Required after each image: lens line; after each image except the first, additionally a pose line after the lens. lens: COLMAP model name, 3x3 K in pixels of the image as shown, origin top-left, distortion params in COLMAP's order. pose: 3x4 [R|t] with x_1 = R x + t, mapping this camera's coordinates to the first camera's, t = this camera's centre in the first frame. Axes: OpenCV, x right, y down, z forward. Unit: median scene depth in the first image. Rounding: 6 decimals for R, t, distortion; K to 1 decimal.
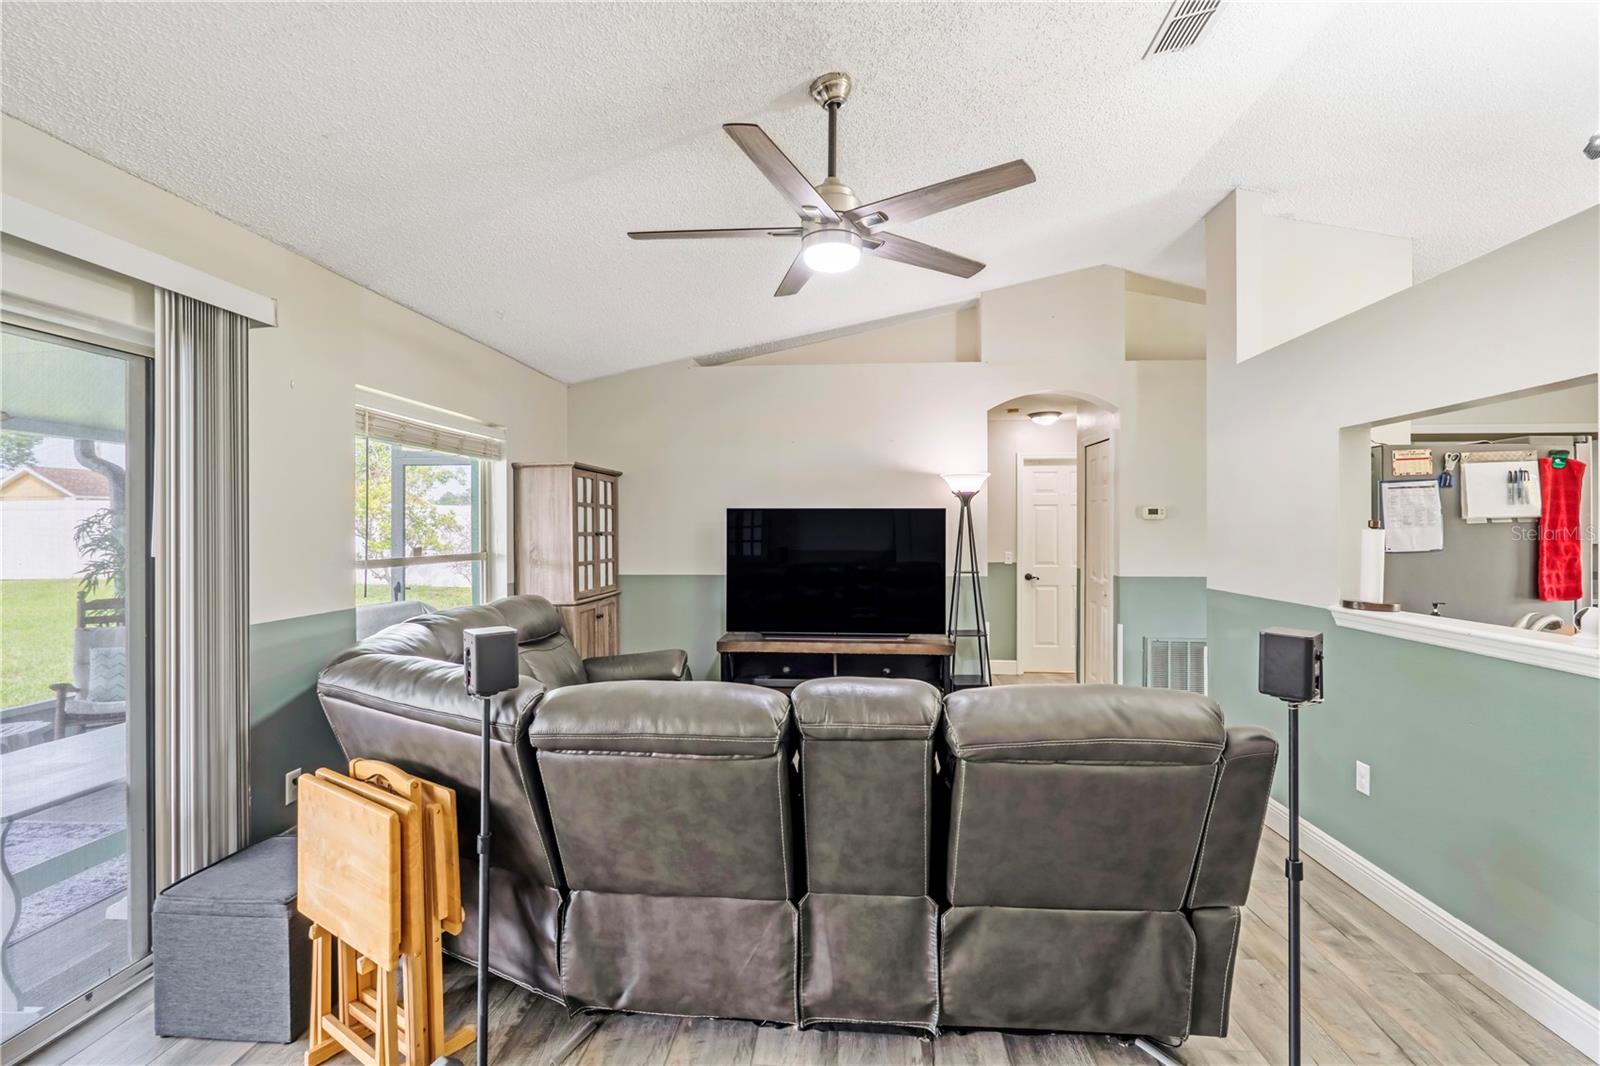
lens RADIAL K [[731.2, 0, 798.6], [0, 731.2, 528.6], [0, 0, 1]] dist [-0.008462, 0.000021]
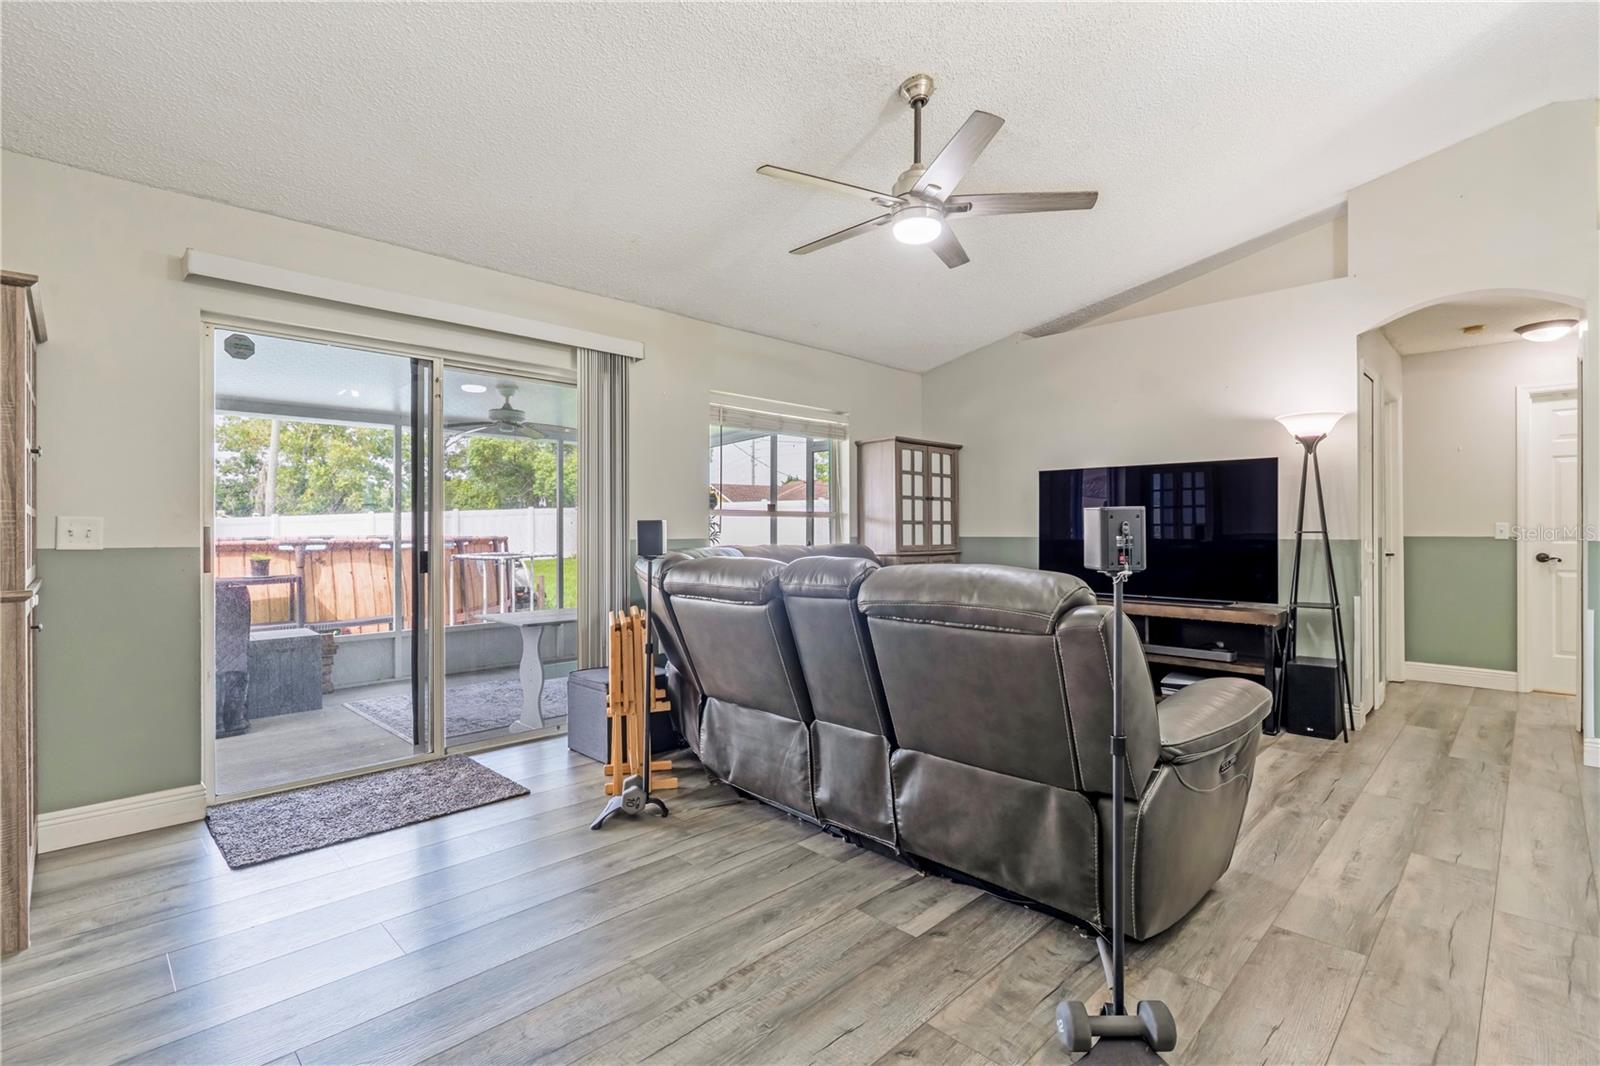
lens RADIAL K [[738.0, 0, 805.3], [0, 738.0, 531.9], [0, 0, 1]] dist [-0.007082, -0.000425]
pose [[0.757154, 0.002450, -0.653232, 0.699412], [-0.001269, 0.999997, 0.002280, 0.118945], [0.653236, -0.000898, 0.757154, -0.032174]]
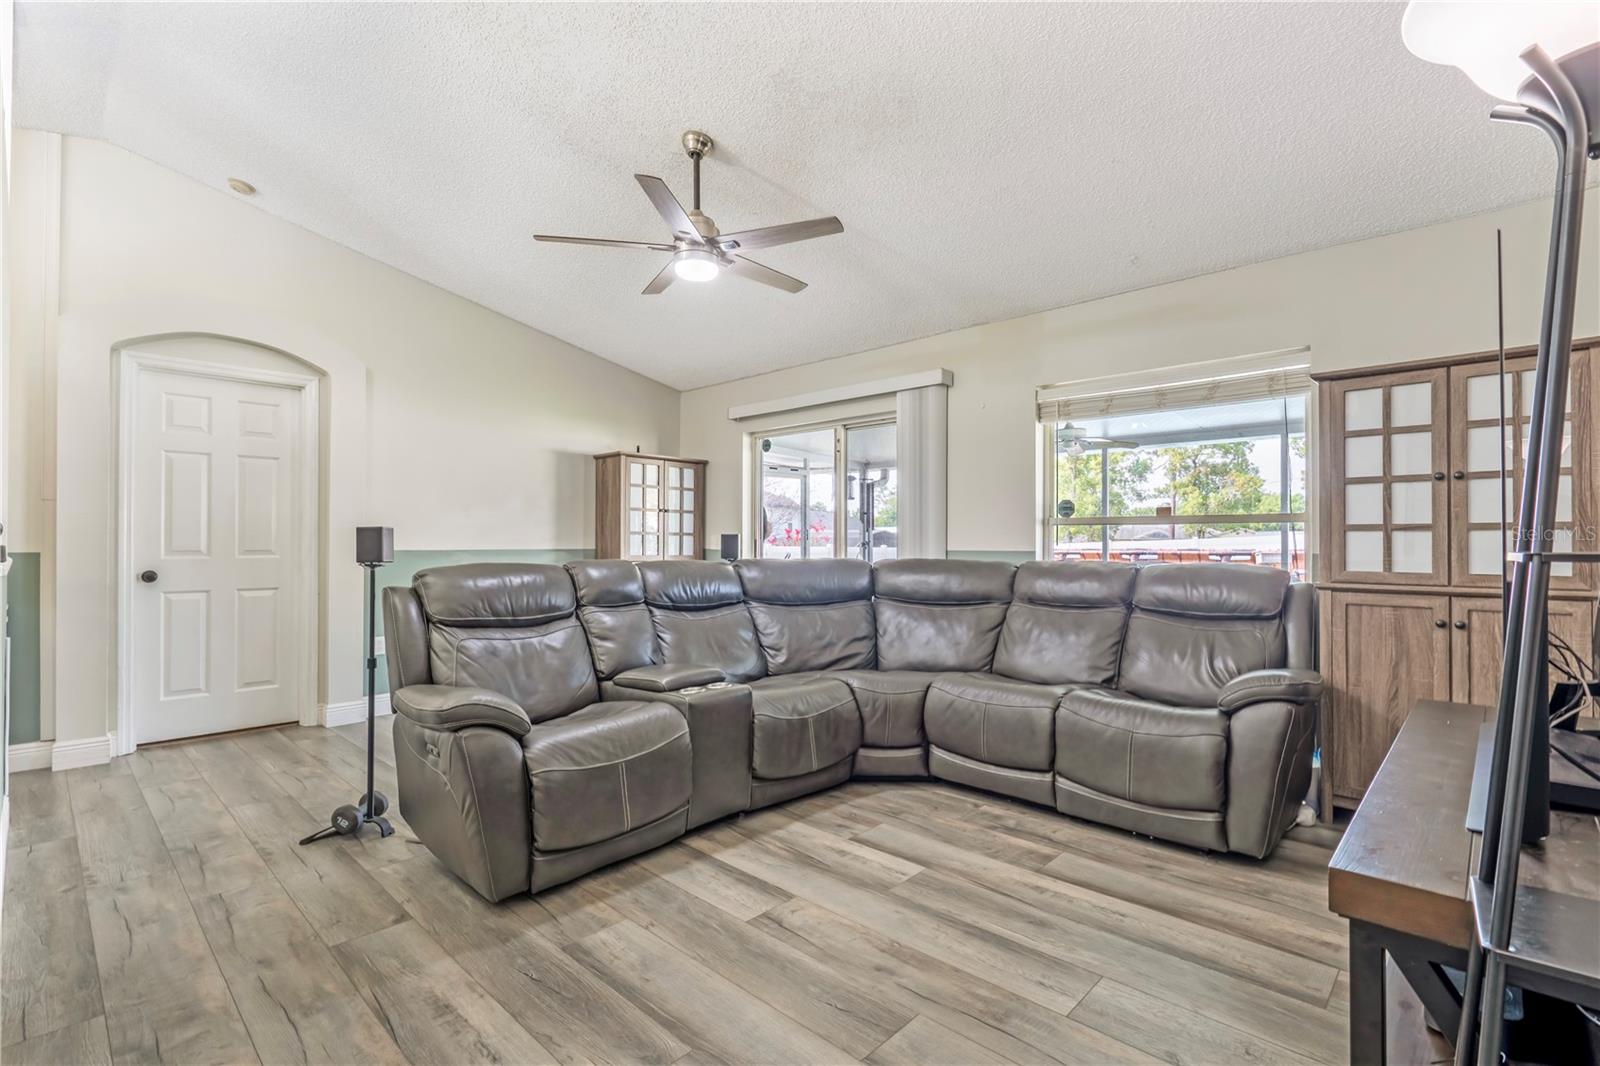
lens RADIAL K [[735.9, 0, 800.0], [0, 735.9, 533.0], [0, 0, 1]] dist [-0.012412, -0.000338]
pose [[-0.633224, -0.008799, -0.773919, 0.957439], [-0.002246, 0.999952, -0.009532, 0.116238], [0.773966, -0.004297, -0.633213, 1.976917]]
